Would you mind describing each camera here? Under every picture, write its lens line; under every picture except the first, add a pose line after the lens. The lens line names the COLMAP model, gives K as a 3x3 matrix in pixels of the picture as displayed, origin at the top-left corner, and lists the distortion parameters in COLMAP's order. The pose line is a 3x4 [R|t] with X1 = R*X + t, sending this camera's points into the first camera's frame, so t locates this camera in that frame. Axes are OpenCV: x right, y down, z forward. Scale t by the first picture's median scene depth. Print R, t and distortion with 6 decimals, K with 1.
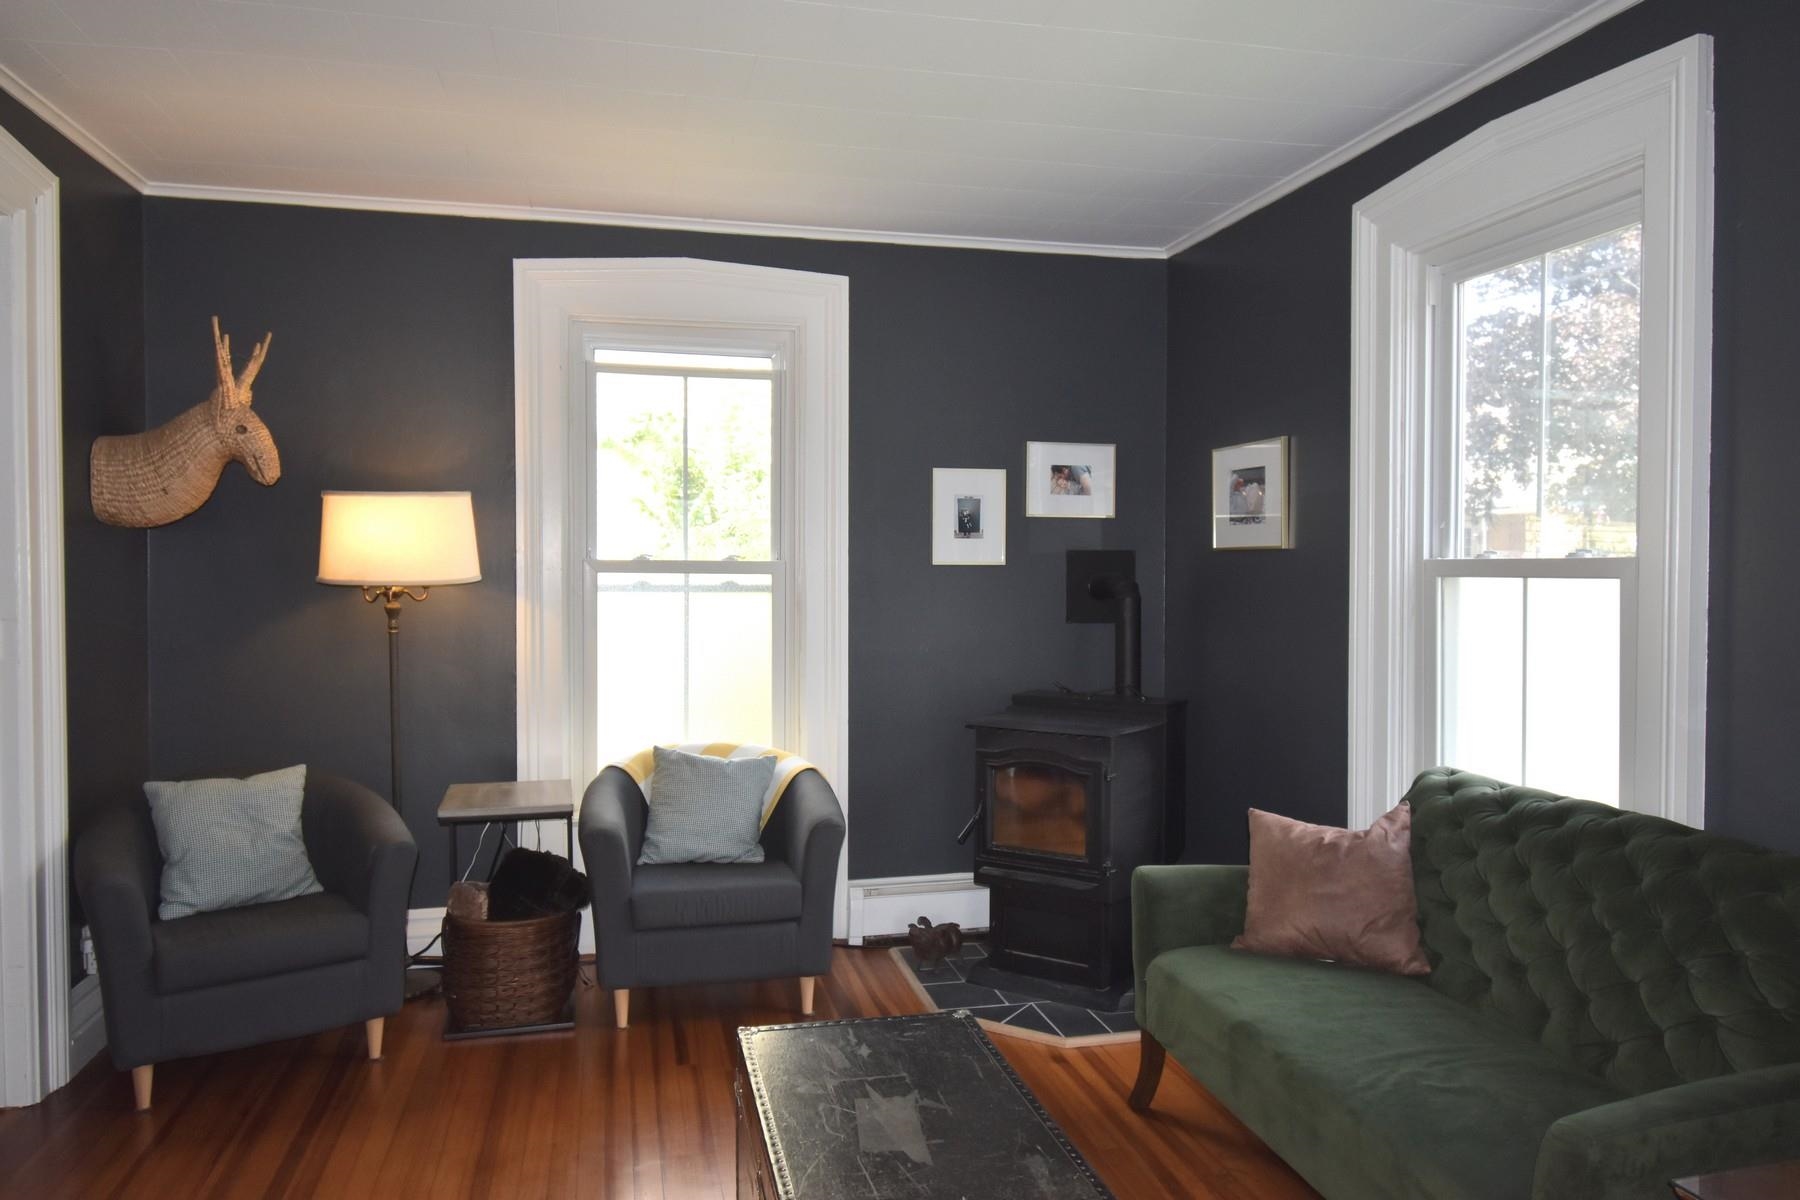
lens RADIAL K [[1221.0, 0, 900.0], [0, 1221.0, 600.0], [0, 0, 1]] dist [0.007808, -0.029417]
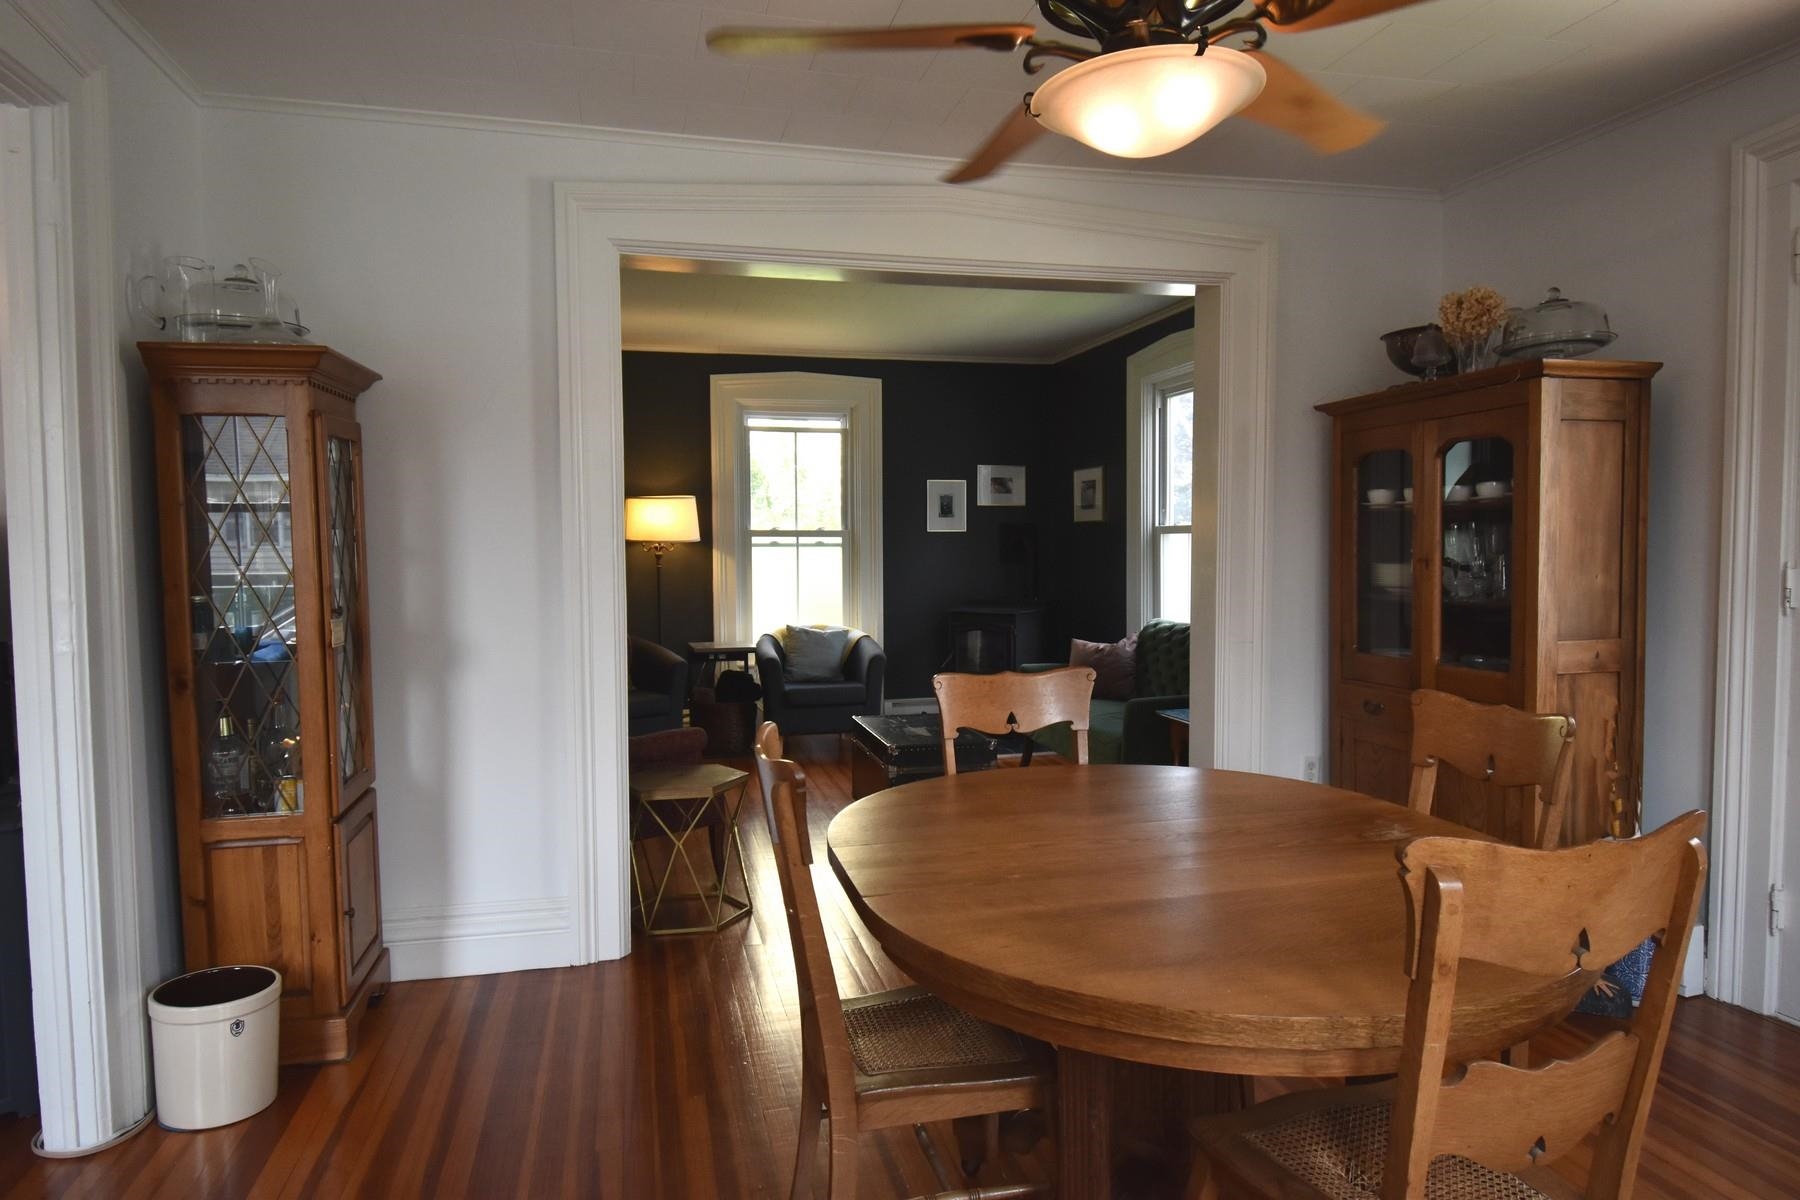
lens RADIAL K [[1084.0, 0, 907.4], [0, 1084.0, 595.5], [0, 0, 1]] dist [-0.000363, -0.025075]
pose [[0.999836, -0.007755, 0.016369, -0.036100], [0.007377, 0.999707, 0.023042, 0.034567], [-0.016543, -0.022917, 0.999600, -0.755198]]
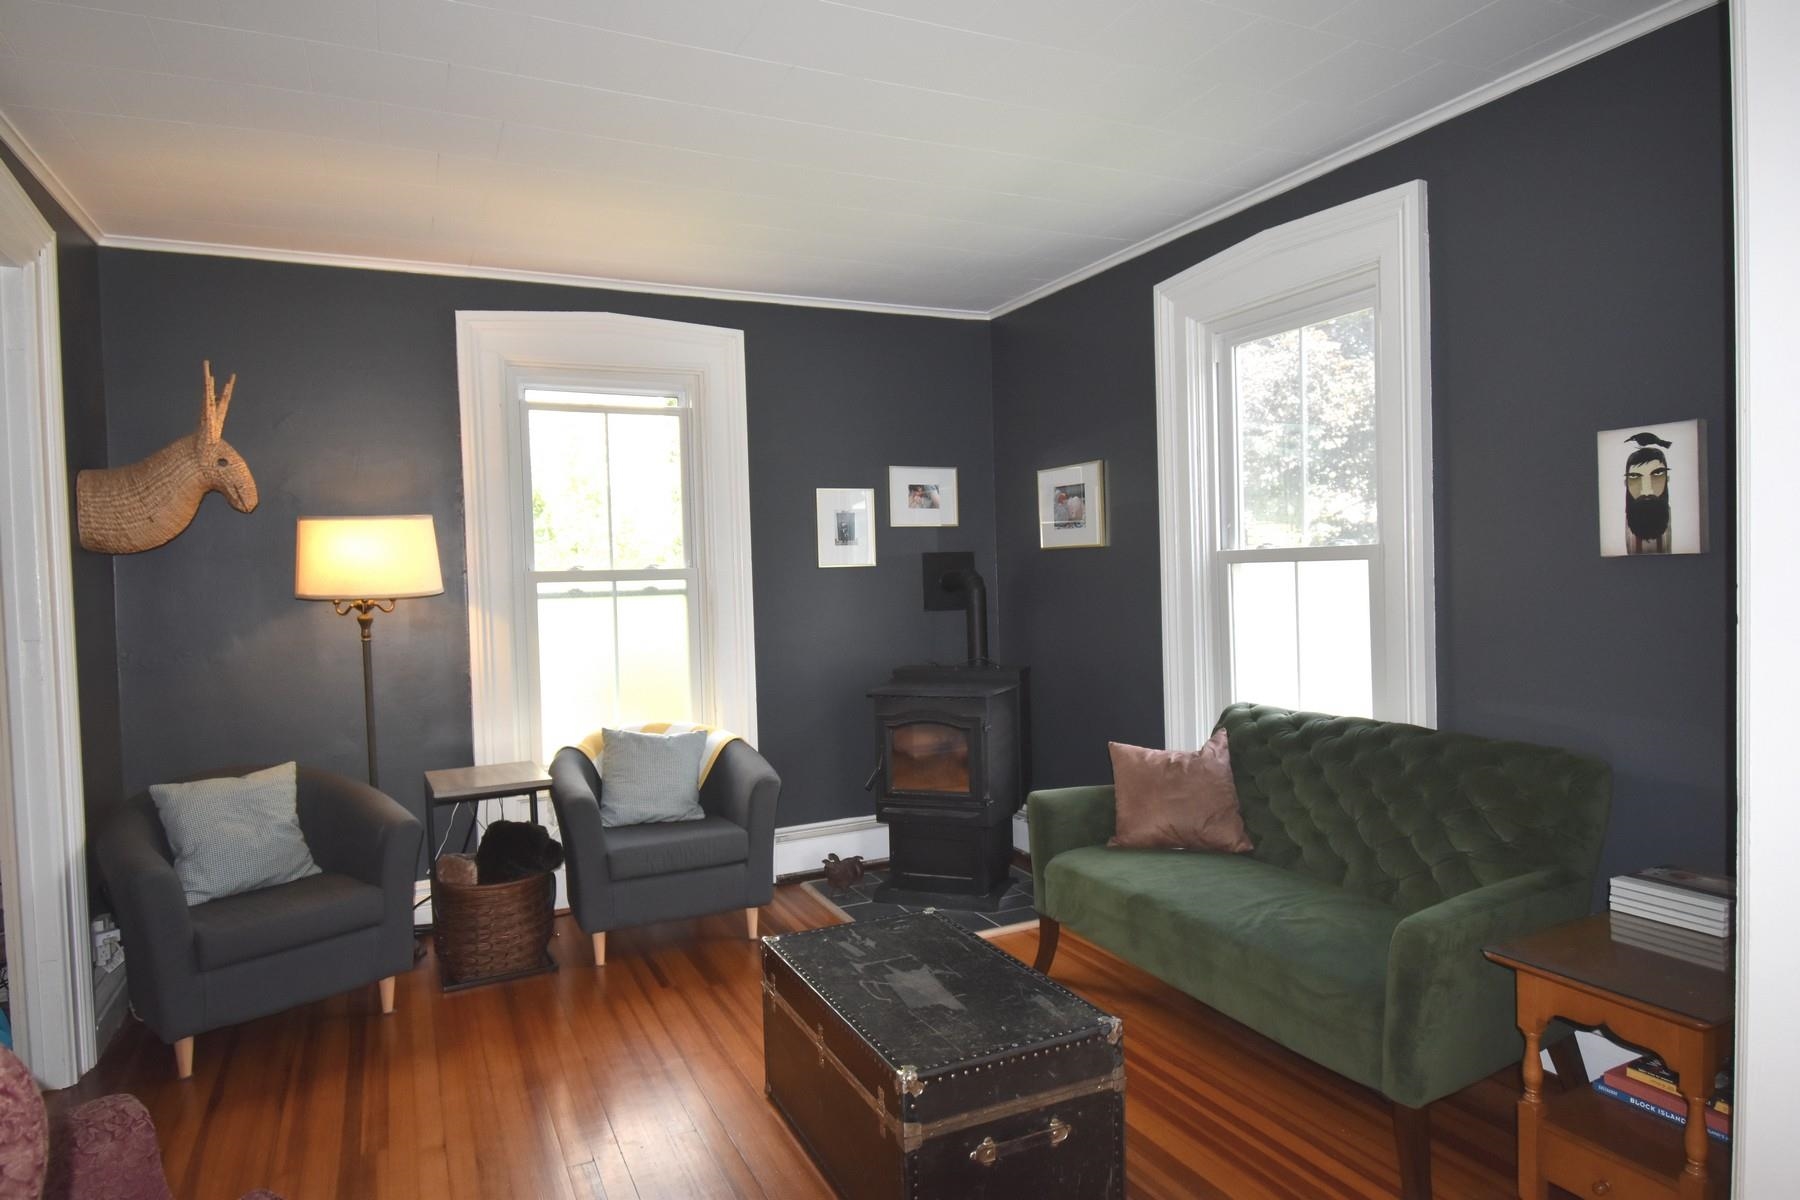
lens RADIAL K [[1055.6, 0, 900.0], [0, 1055.6, 600.0], [0, 0, 1]] dist [0.005121, -0.021563]
pose [[0.977145, -0.035982, 0.209508, -0.131904], [0.036293, 0.999338, 0.002363, 0.004570], [-0.209454, 0.005294, 0.977804, -0.055931]]
